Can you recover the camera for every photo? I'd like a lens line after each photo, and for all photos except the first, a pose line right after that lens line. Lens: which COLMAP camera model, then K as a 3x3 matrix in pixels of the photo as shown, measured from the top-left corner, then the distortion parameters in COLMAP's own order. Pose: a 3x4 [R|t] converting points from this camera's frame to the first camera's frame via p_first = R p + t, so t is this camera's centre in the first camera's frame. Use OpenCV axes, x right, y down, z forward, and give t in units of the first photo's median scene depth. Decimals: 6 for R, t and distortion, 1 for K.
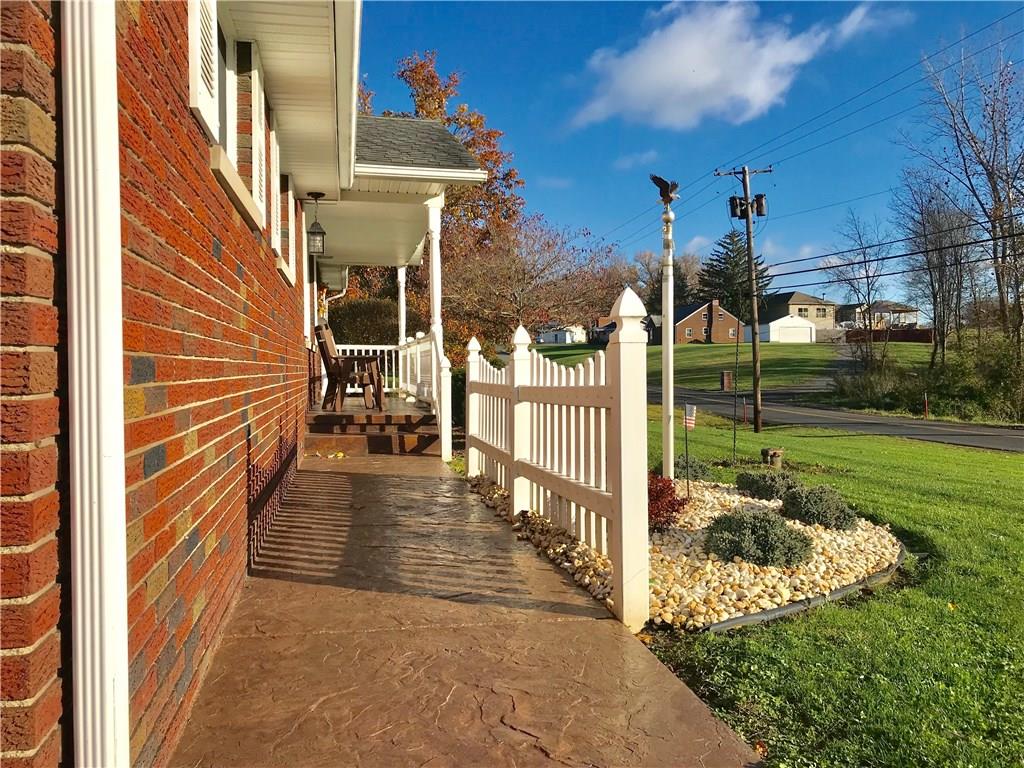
lens RADIAL K [[892.6, 0, 512.0], [0, 892.6, 384.0], [0, 0, 1]] dist [-0.002216, -0.006182]
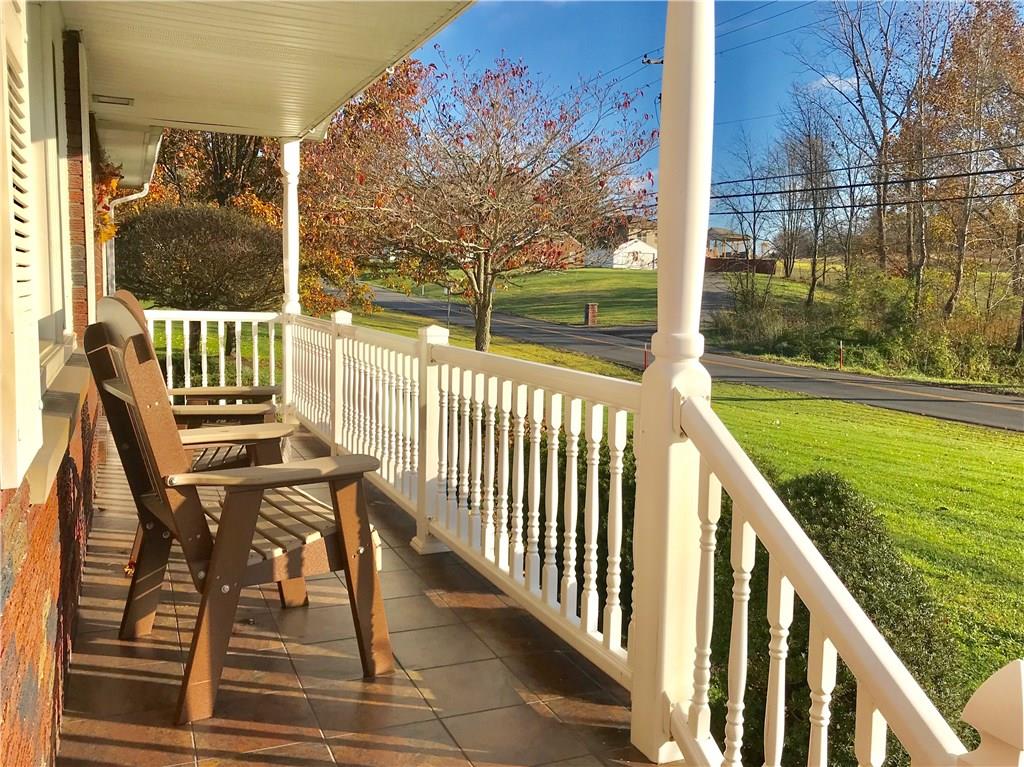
lens RADIAL K [[892.6, 0, 512.0], [0, 892.6, 383.5], [0, 0, 1]] dist [-0.002216, -0.006182]
pose [[0.975690, 0.002978, 0.219136, -0.042348], [-0.023673, 0.995489, 0.091875, -0.019502], [-0.217874, -0.094829, 0.971359, 0.195007]]
